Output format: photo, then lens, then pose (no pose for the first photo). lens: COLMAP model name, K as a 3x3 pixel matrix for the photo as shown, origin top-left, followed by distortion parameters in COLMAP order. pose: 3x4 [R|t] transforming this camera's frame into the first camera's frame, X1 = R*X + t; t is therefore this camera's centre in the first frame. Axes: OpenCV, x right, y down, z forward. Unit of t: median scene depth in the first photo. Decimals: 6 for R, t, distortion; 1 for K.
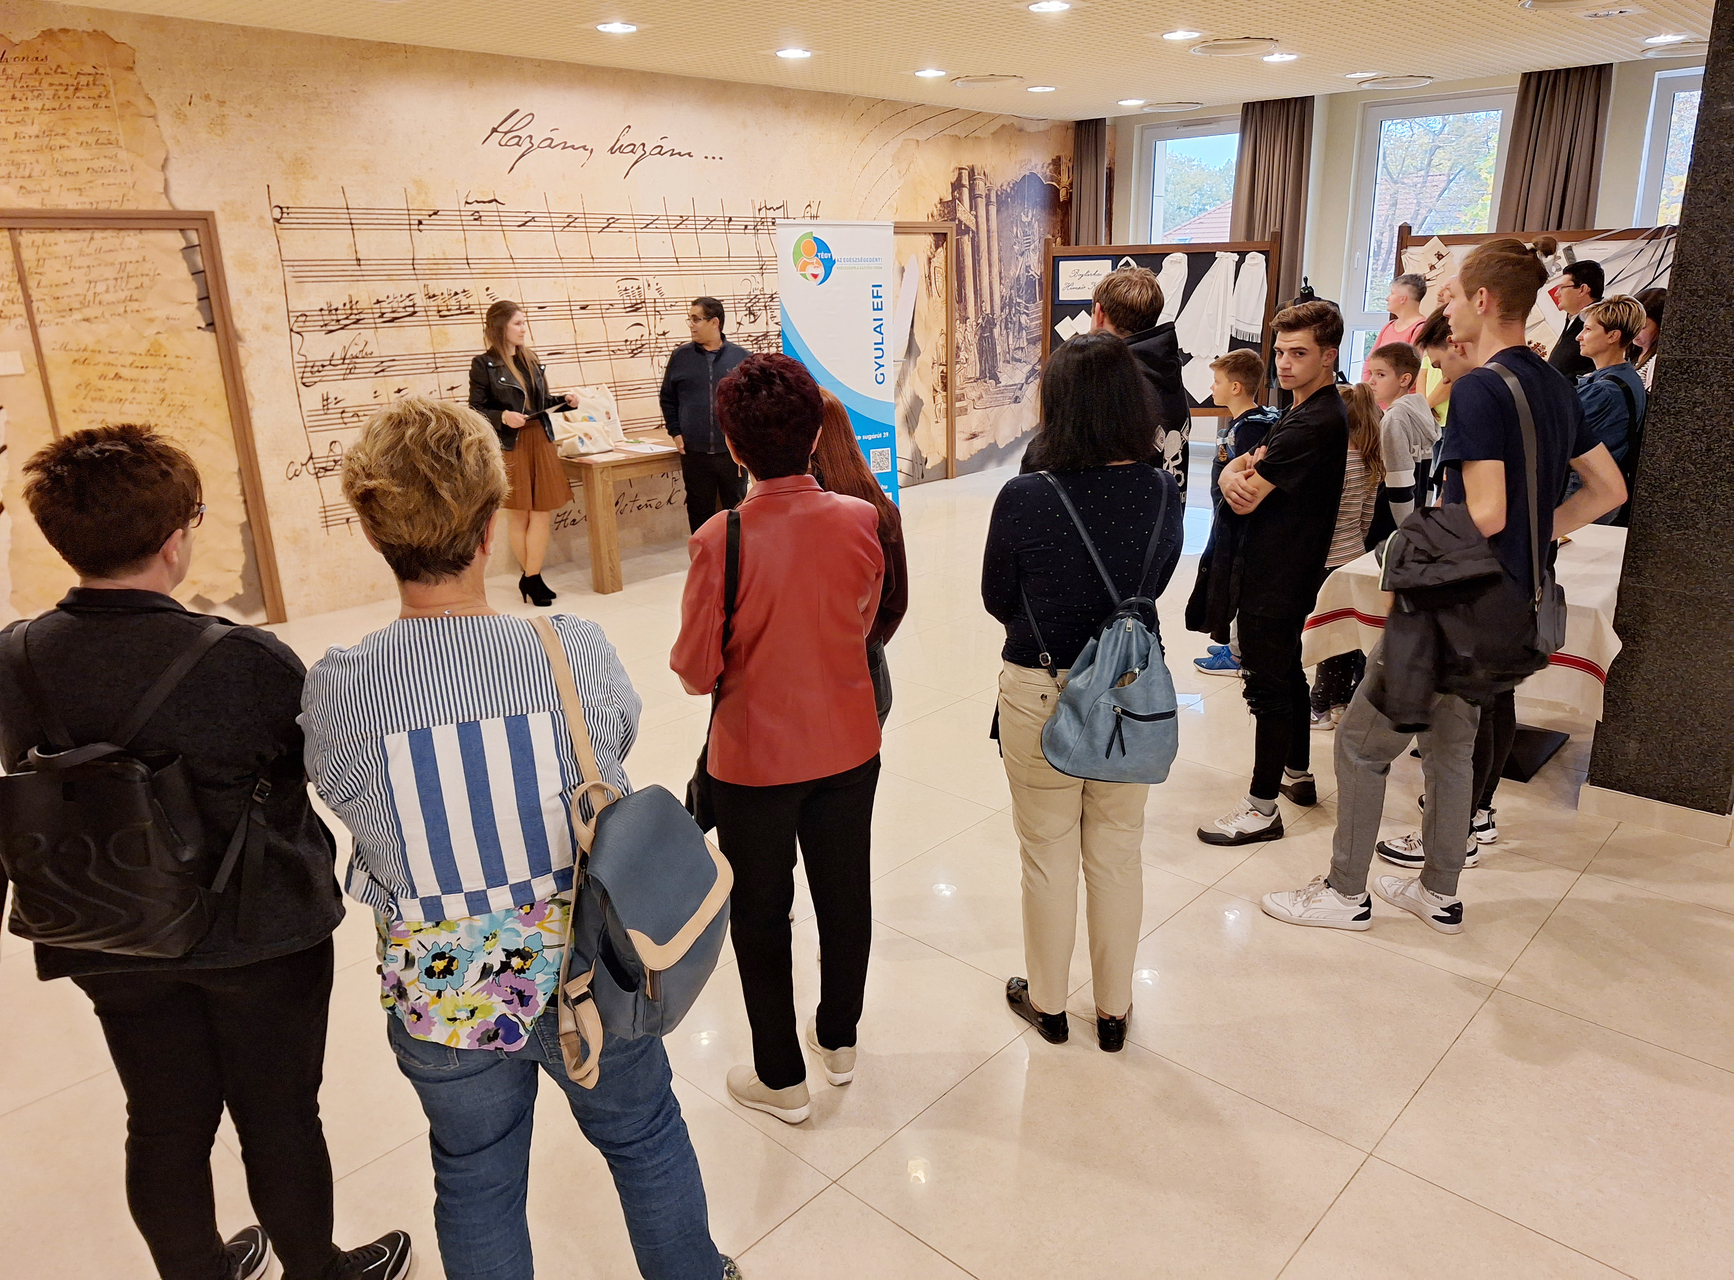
lens RADIAL K [[1223.0, 0, 891.7], [0, 1223.0, 626.9], [0, 0, 1]] dist [0.040993, -0.054084]
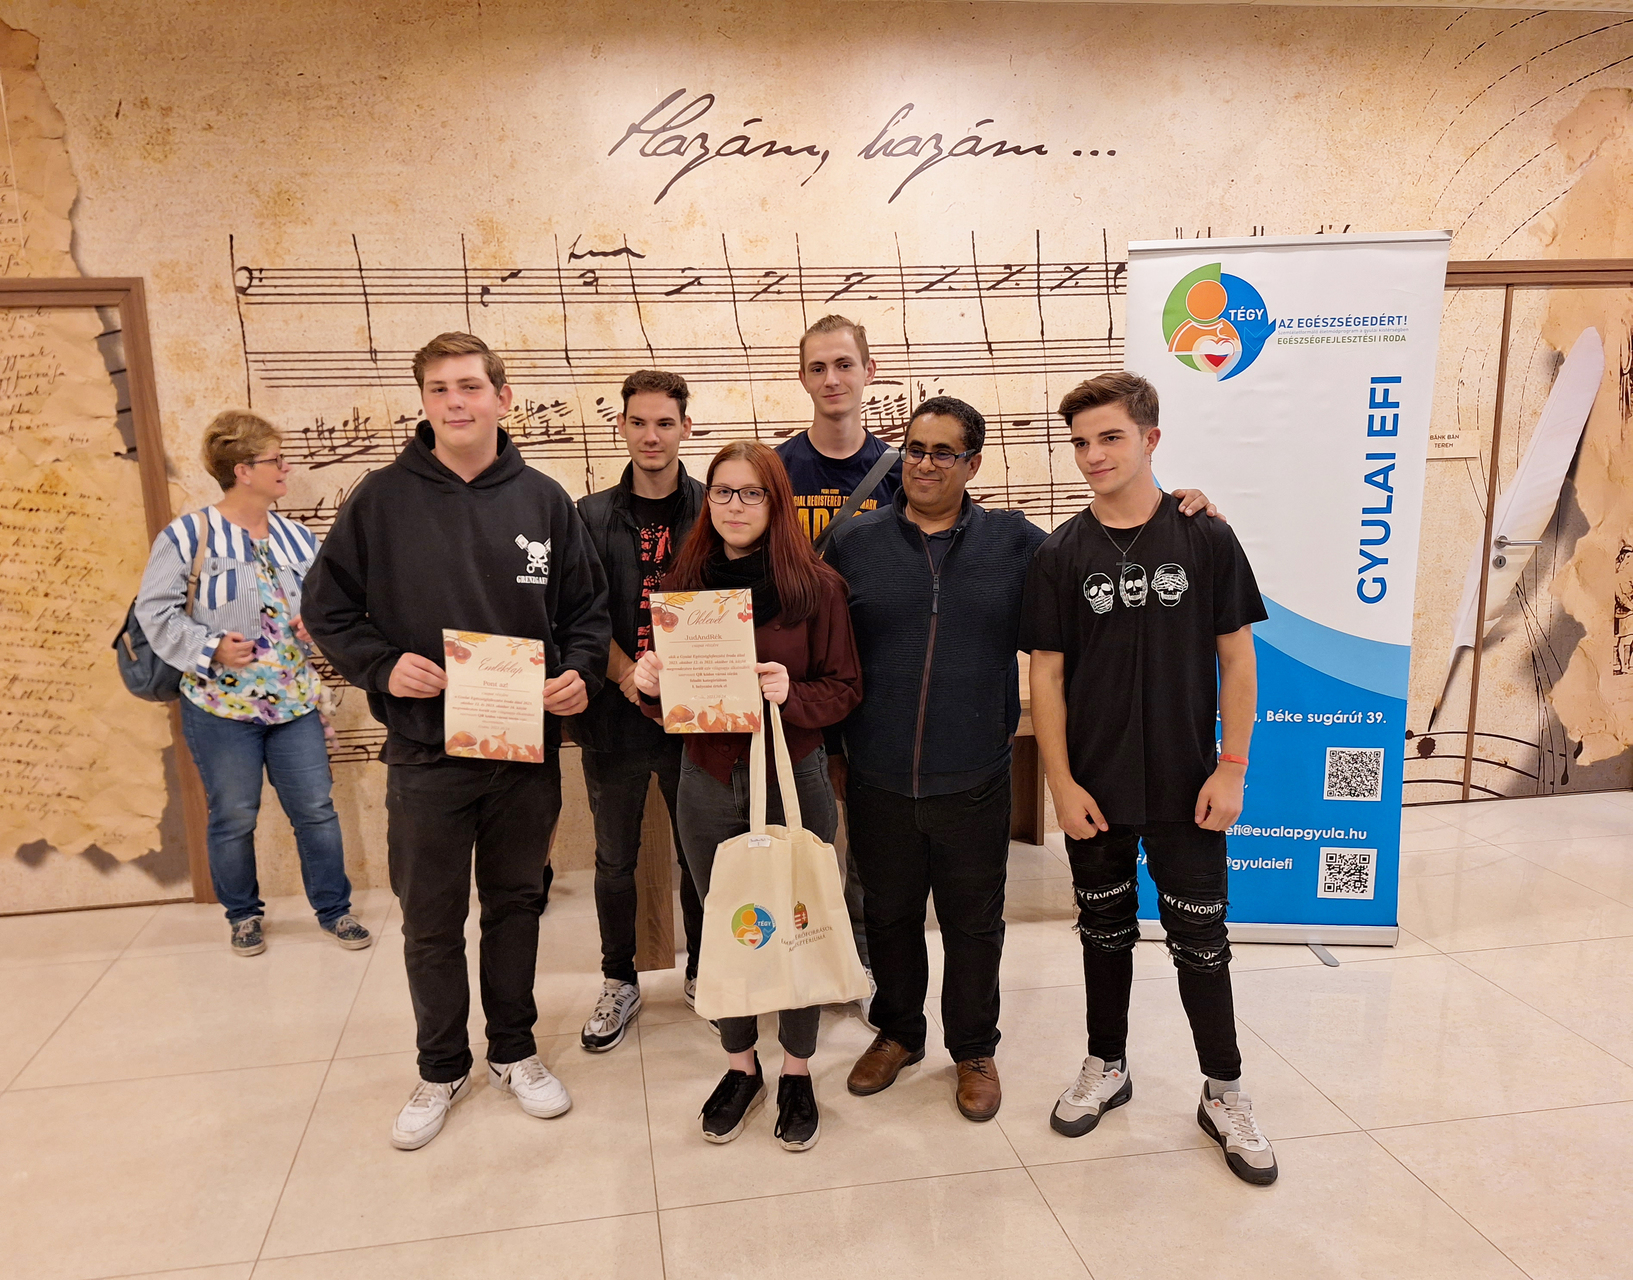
lens RADIAL K [[1241.6, 0, 801.5], [0, 1241.6, 674.5], [0, 0, 1]] dist [0.080194, -0.090128]
pose [[0.777944, 0.122435, -0.616289, 0.148575], [-0.167876, 0.985677, -0.016091, -0.170282], [0.605492, 0.115978, 0.787356, 0.676532]]
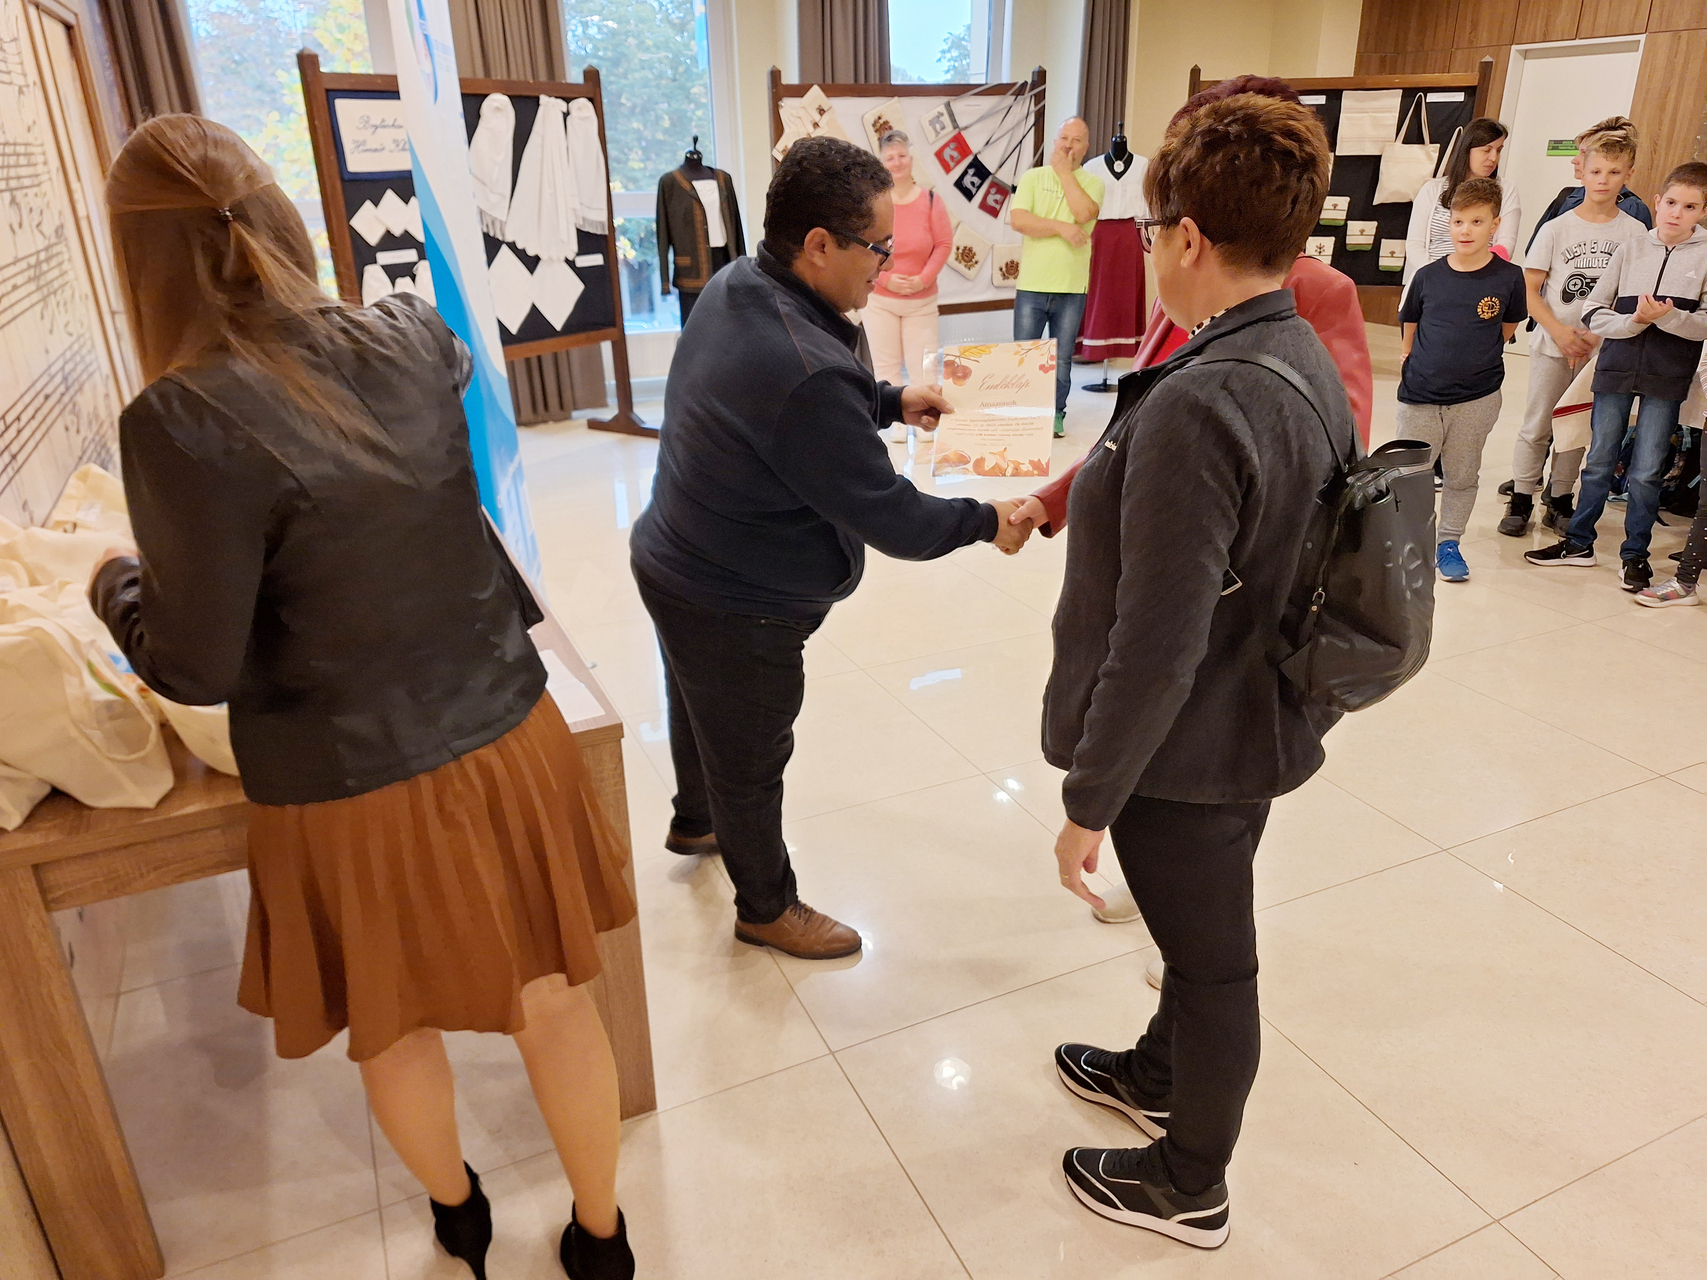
lens RADIAL K [[1203.9, 0, 860.2], [0, 1203.9, 630.0], [0, 0, 1]] dist [0.040993, -0.054084]
pose [[0.387315, -0.330138, 0.860812, -0.482537], [0.264756, 0.934189, 0.239155, -0.218314], [-0.883115, 0.135276, 0.449231, 0.882503]]
